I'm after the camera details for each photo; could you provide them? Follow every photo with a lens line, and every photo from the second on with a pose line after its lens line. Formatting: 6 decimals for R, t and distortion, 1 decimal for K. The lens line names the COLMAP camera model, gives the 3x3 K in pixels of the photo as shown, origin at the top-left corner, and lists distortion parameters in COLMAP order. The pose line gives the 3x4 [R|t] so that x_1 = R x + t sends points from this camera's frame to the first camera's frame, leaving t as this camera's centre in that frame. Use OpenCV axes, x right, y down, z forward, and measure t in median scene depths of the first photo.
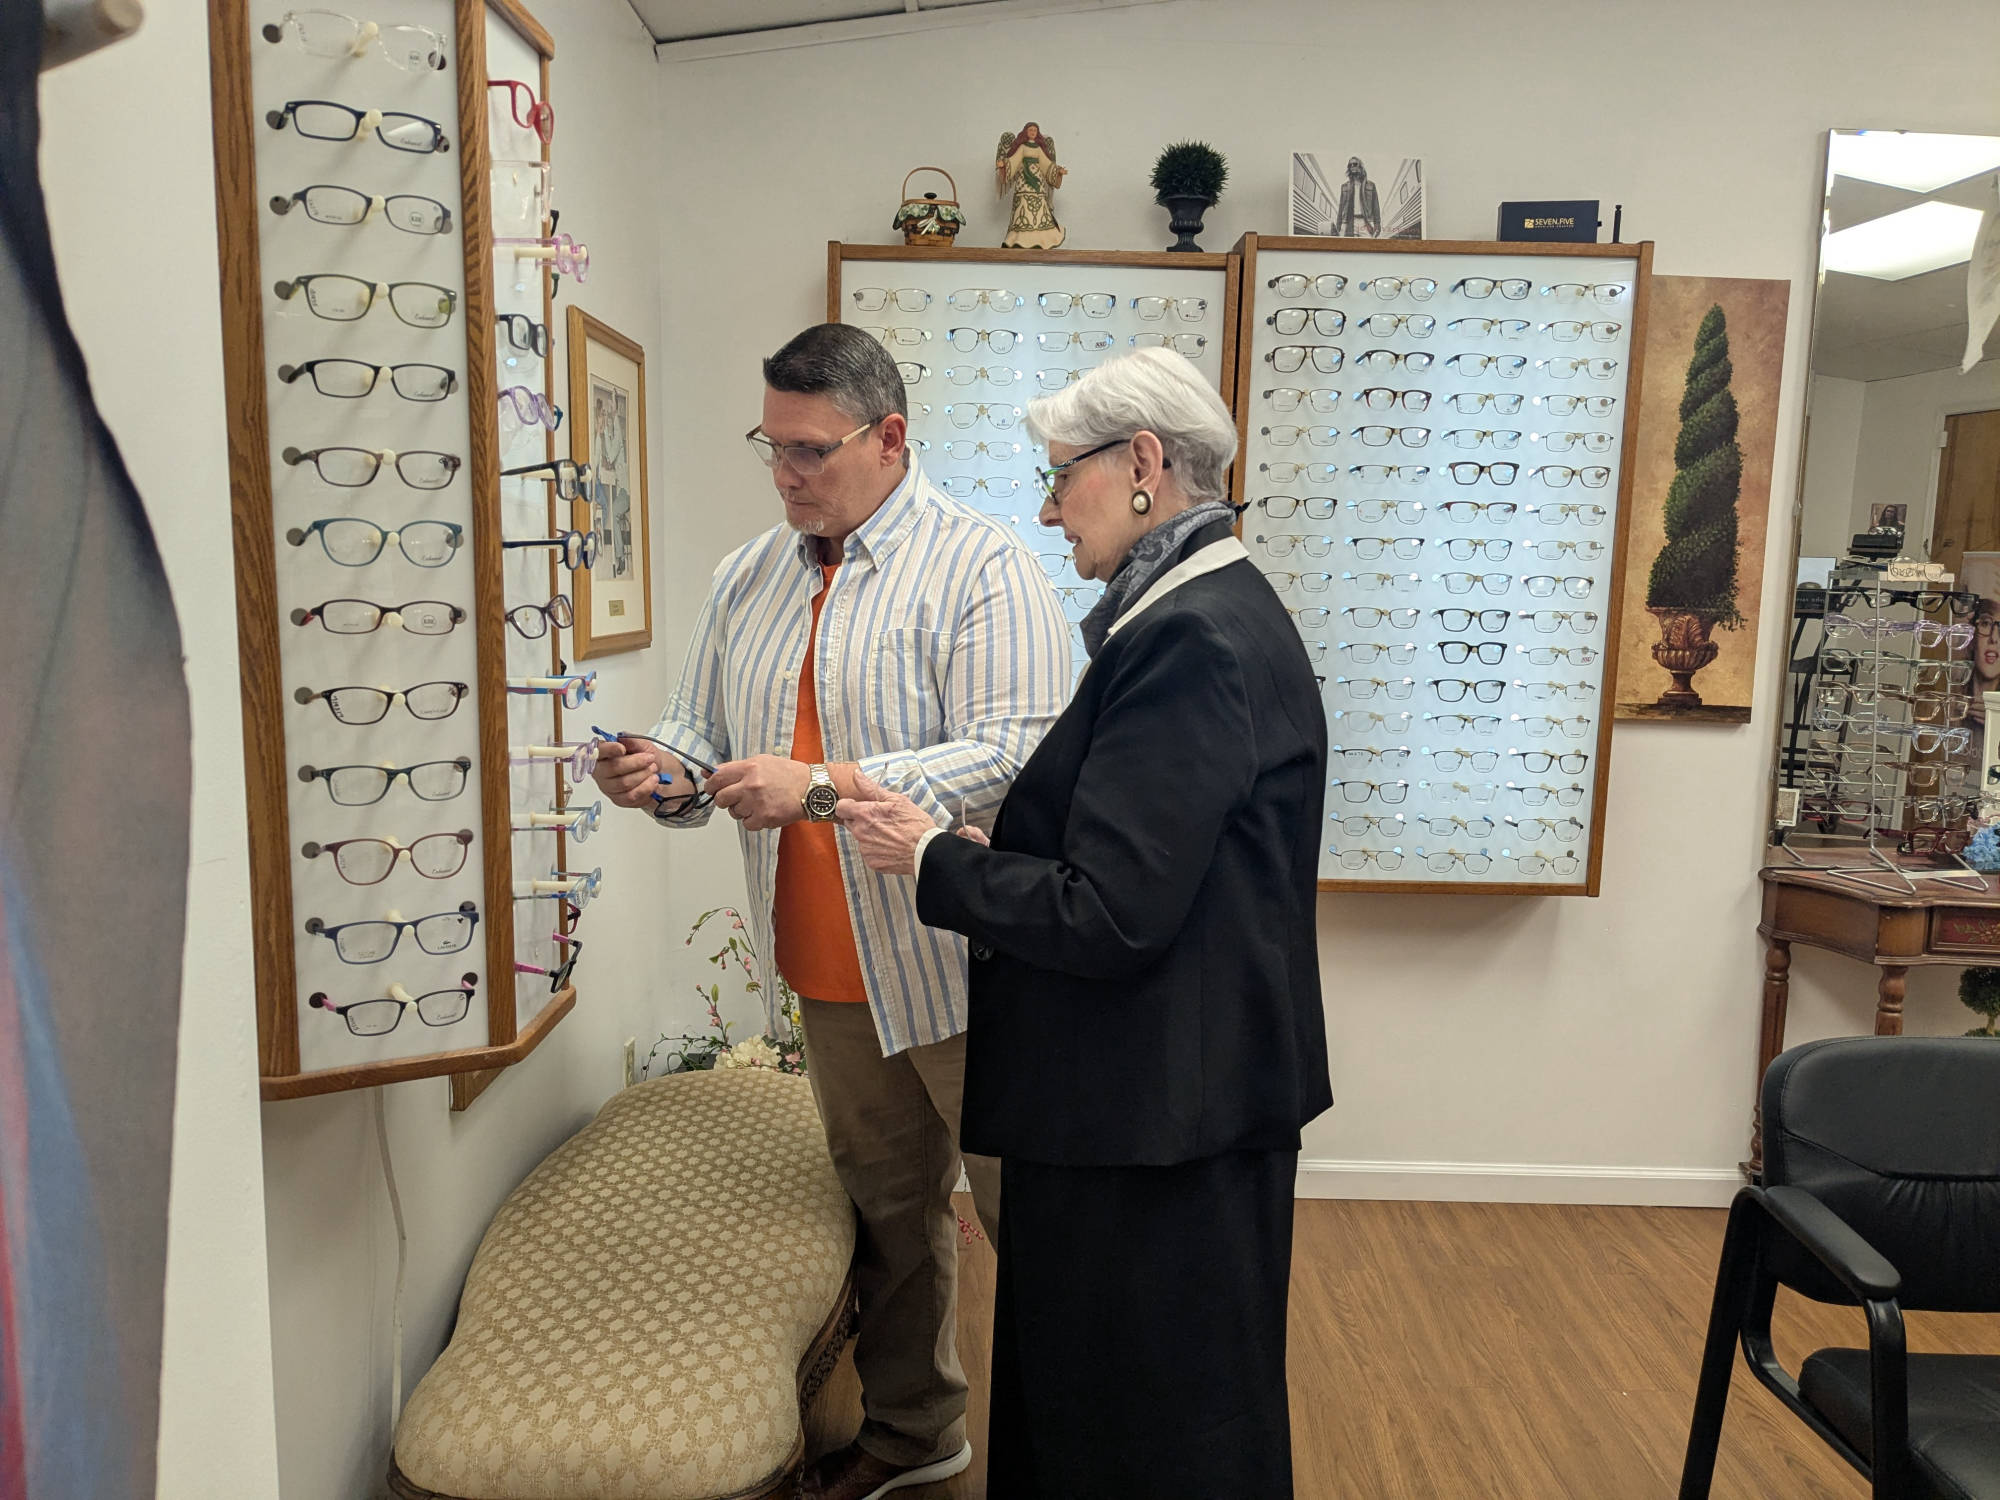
lens RADIAL K [[1581.0, 0, 1000.5], [0, 1581.0, 764.0], [0, 0, 1]] dist [0.020463, -0.004687]
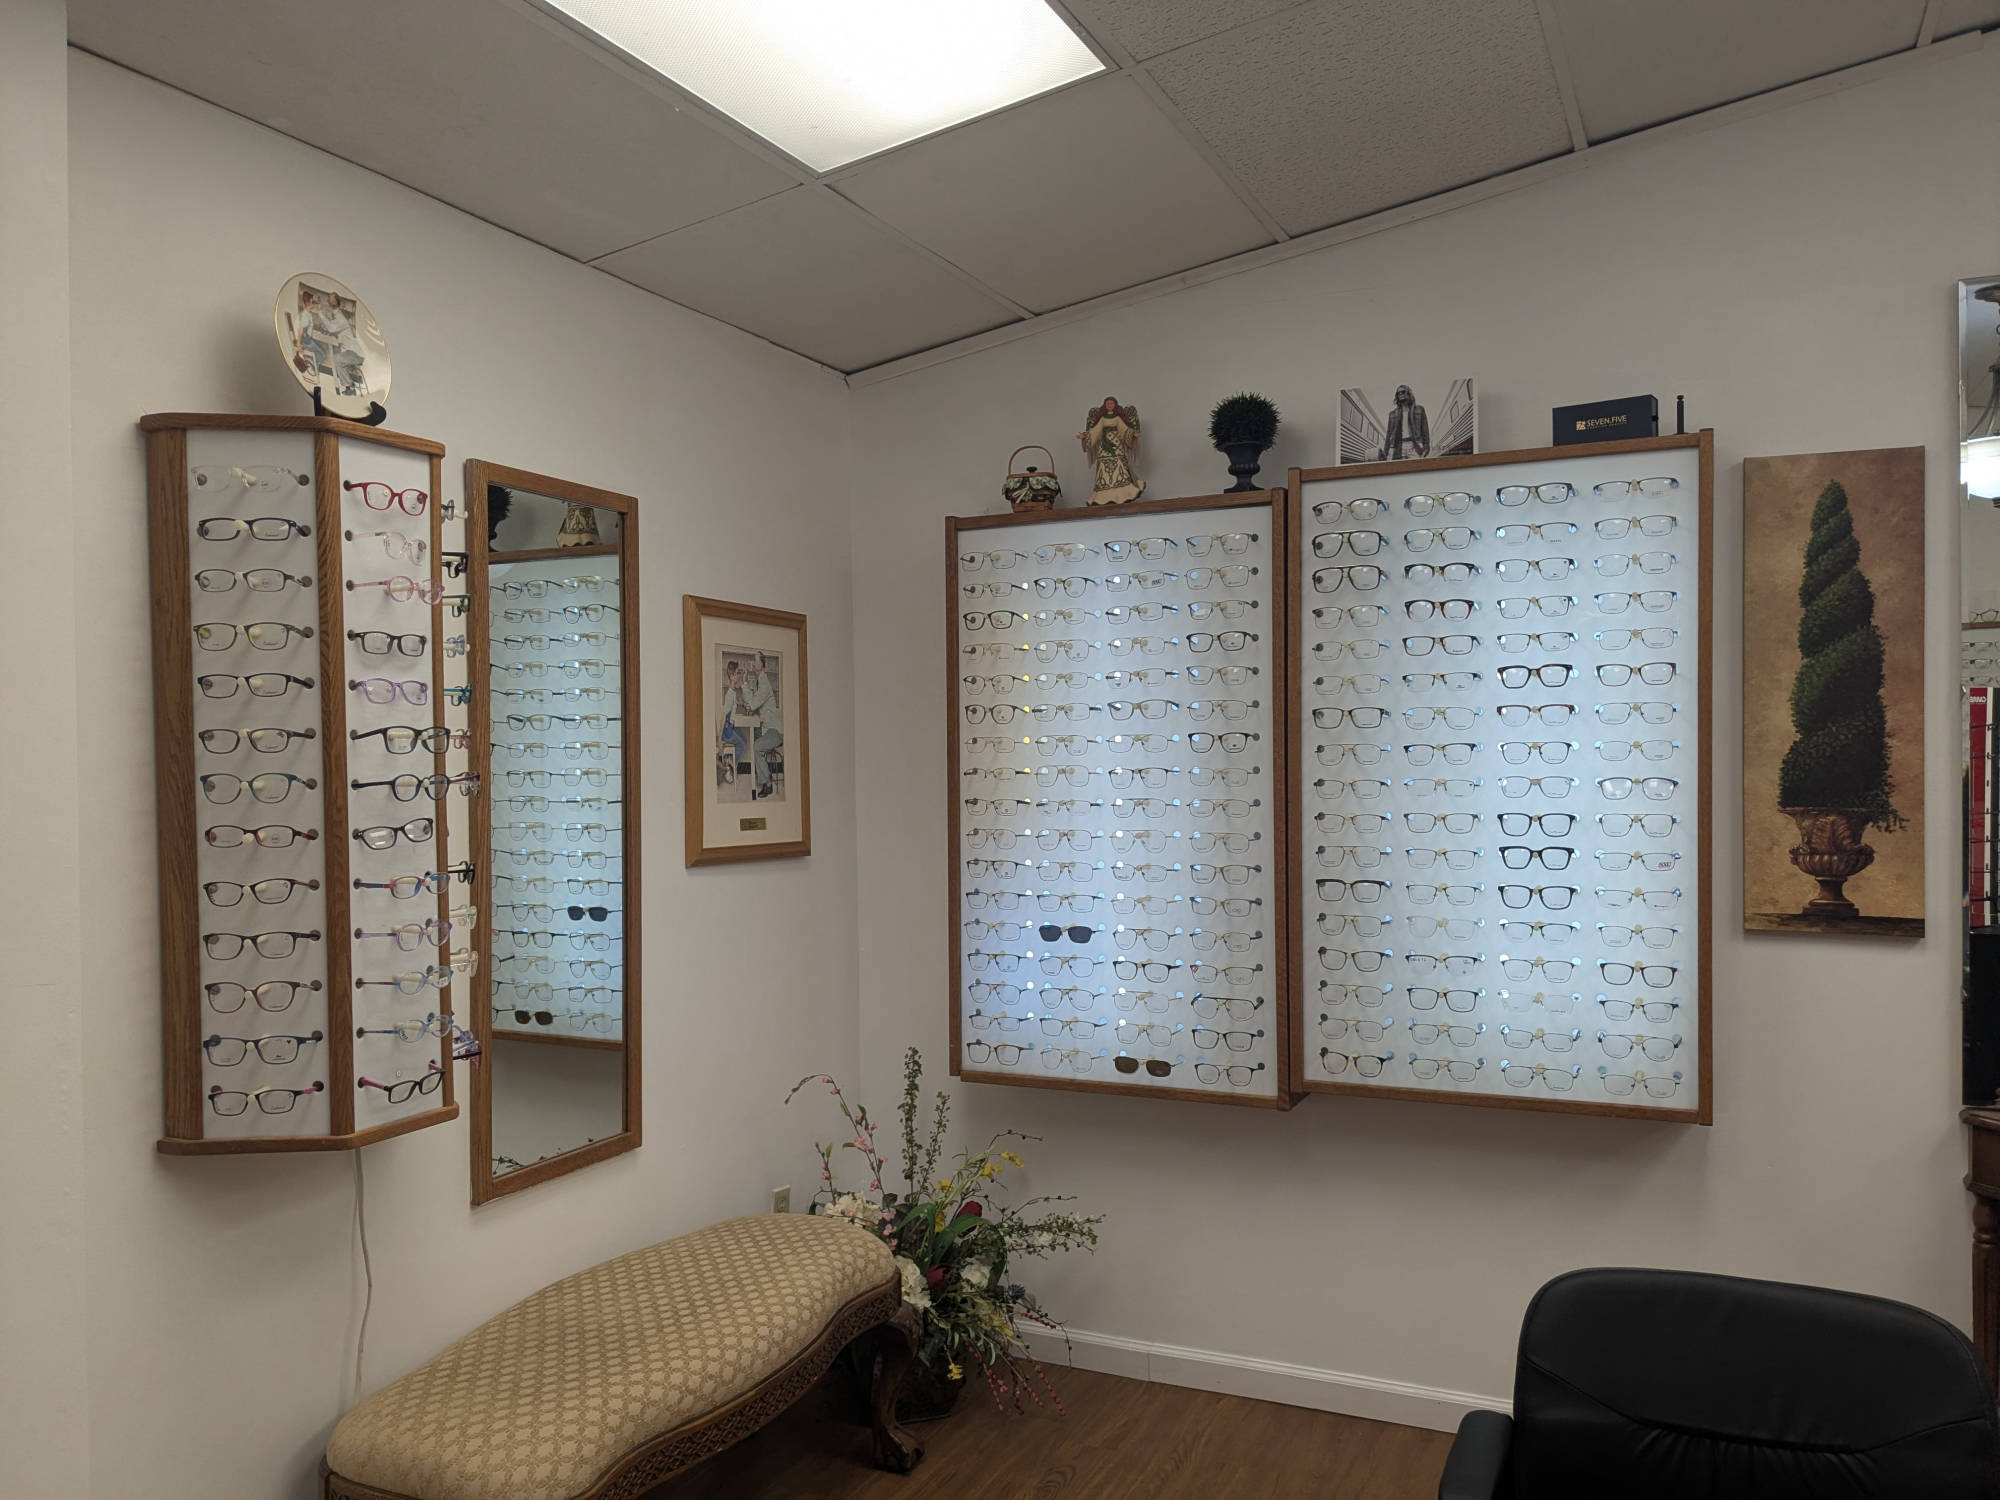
lens RADIAL K [[1570.3, 0, 960.7], [0, 1570.3, 771.6], [0, 0, 1]] dist [0.085935, -0.162522]
pose [[0.891800, -0.029030, -0.451498, 0.427134], [-0.028785, 0.992277, -0.120655, 0.004593], [0.451514, 0.120597, 0.884077, -0.024174]]
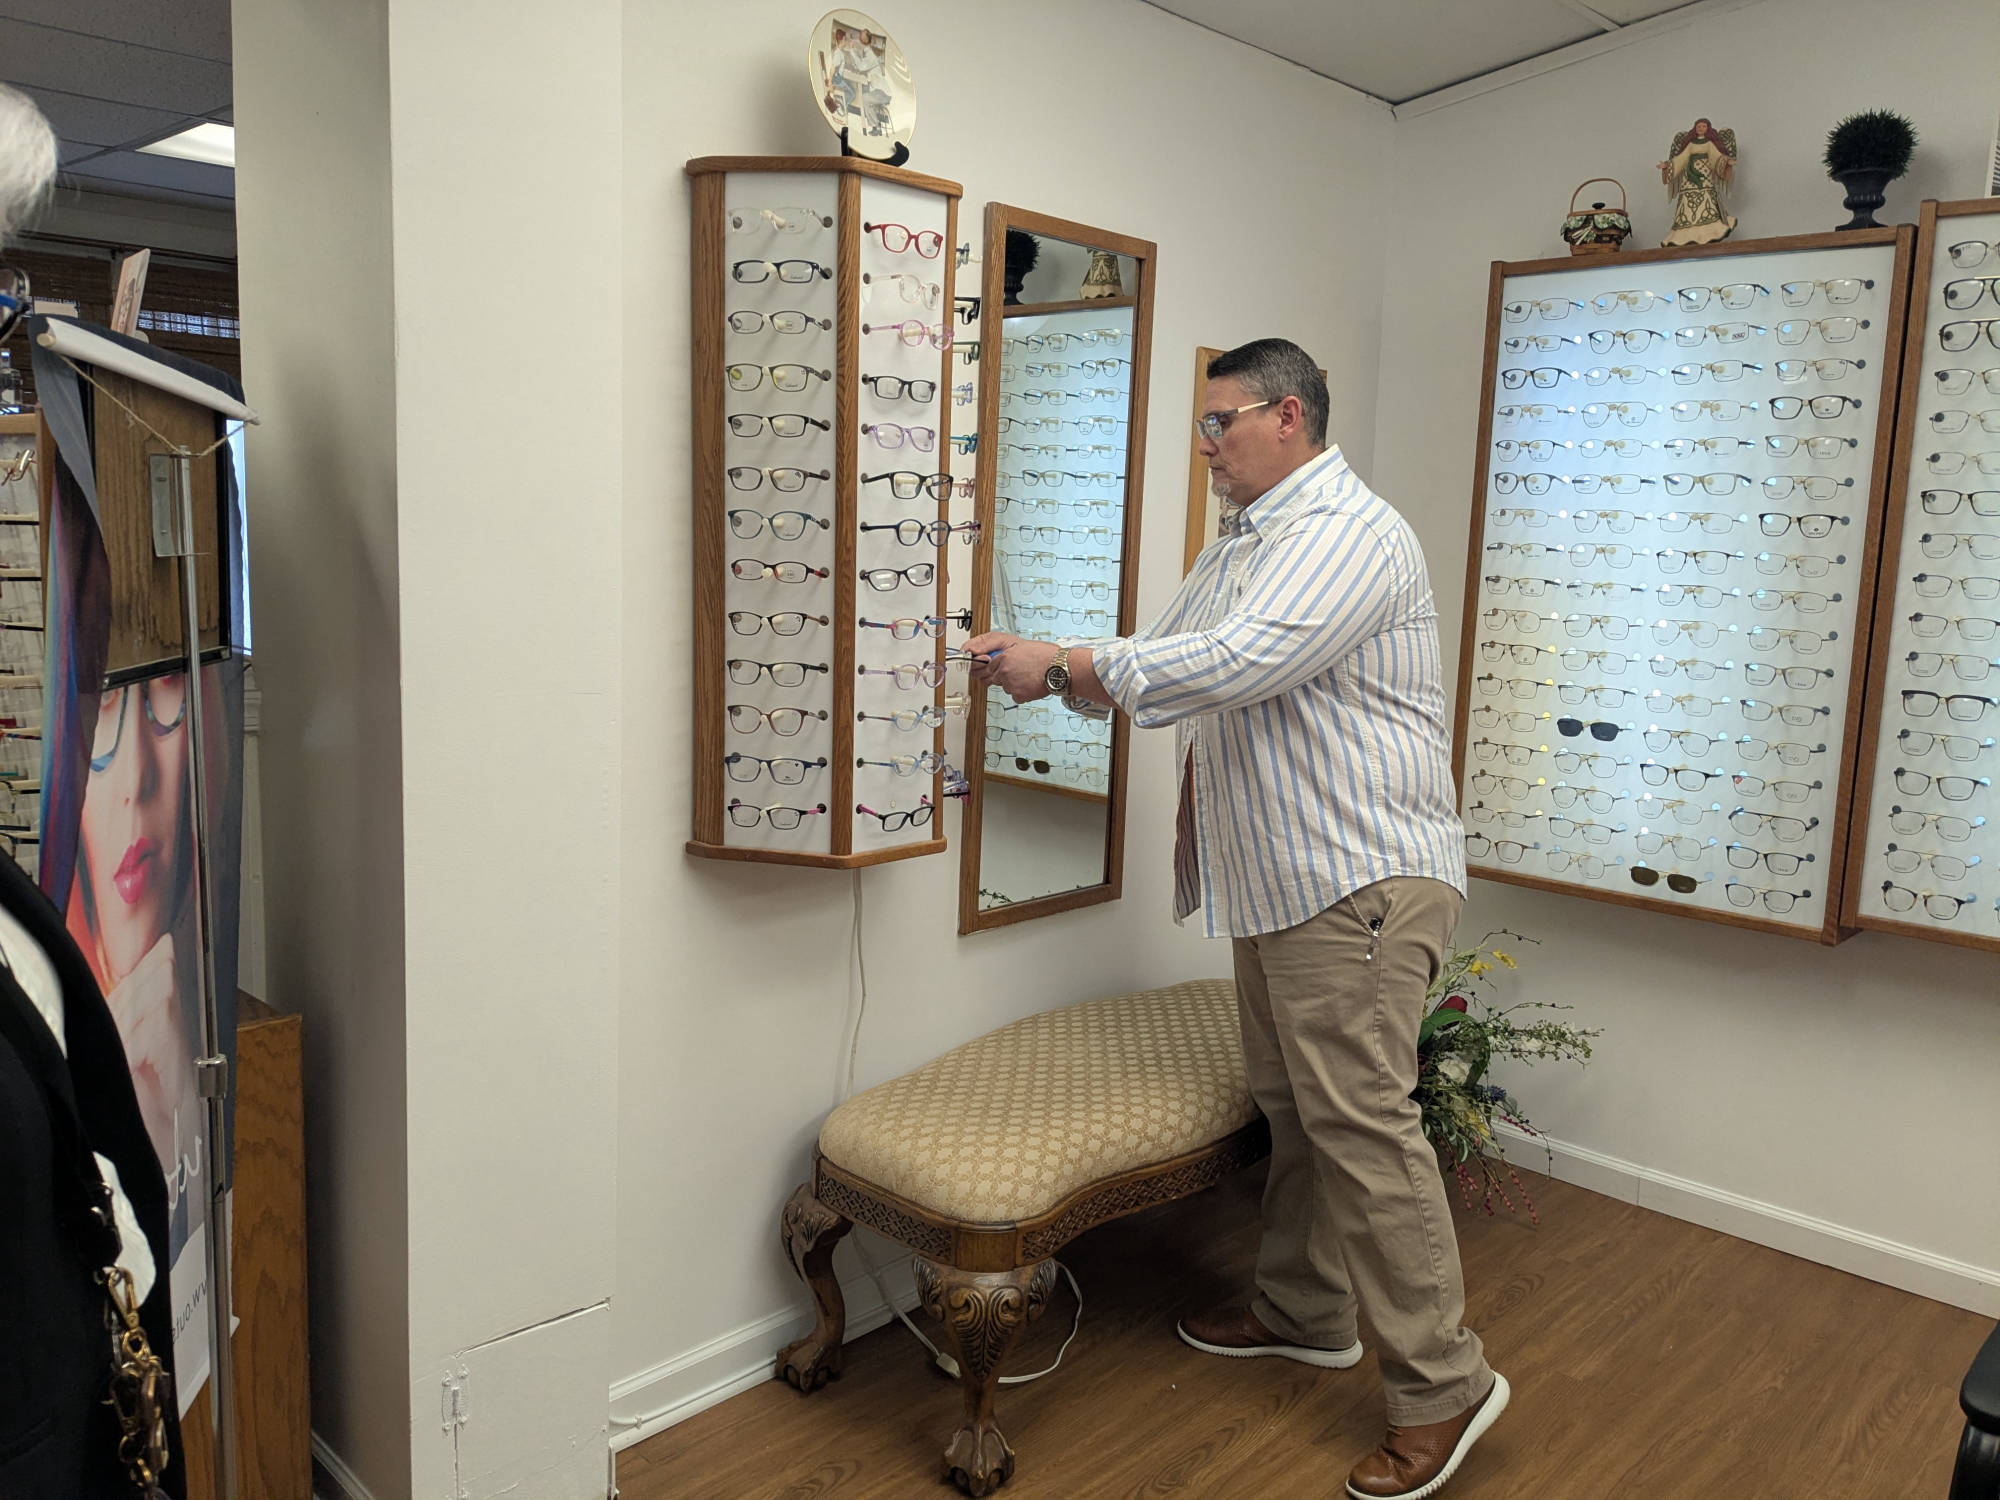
lens RADIAL K [[1560.2, 0, 990.9], [0, 1560.2, 730.2], [0, 0, 1]] dist [0.062415, -0.103596]
pose [[0.711920, 0.094377, -0.695890, 0.420886], [-0.111763, 0.993525, 0.020404, 0.005230], [0.693310, 0.063249, 0.717859, 0.008463]]
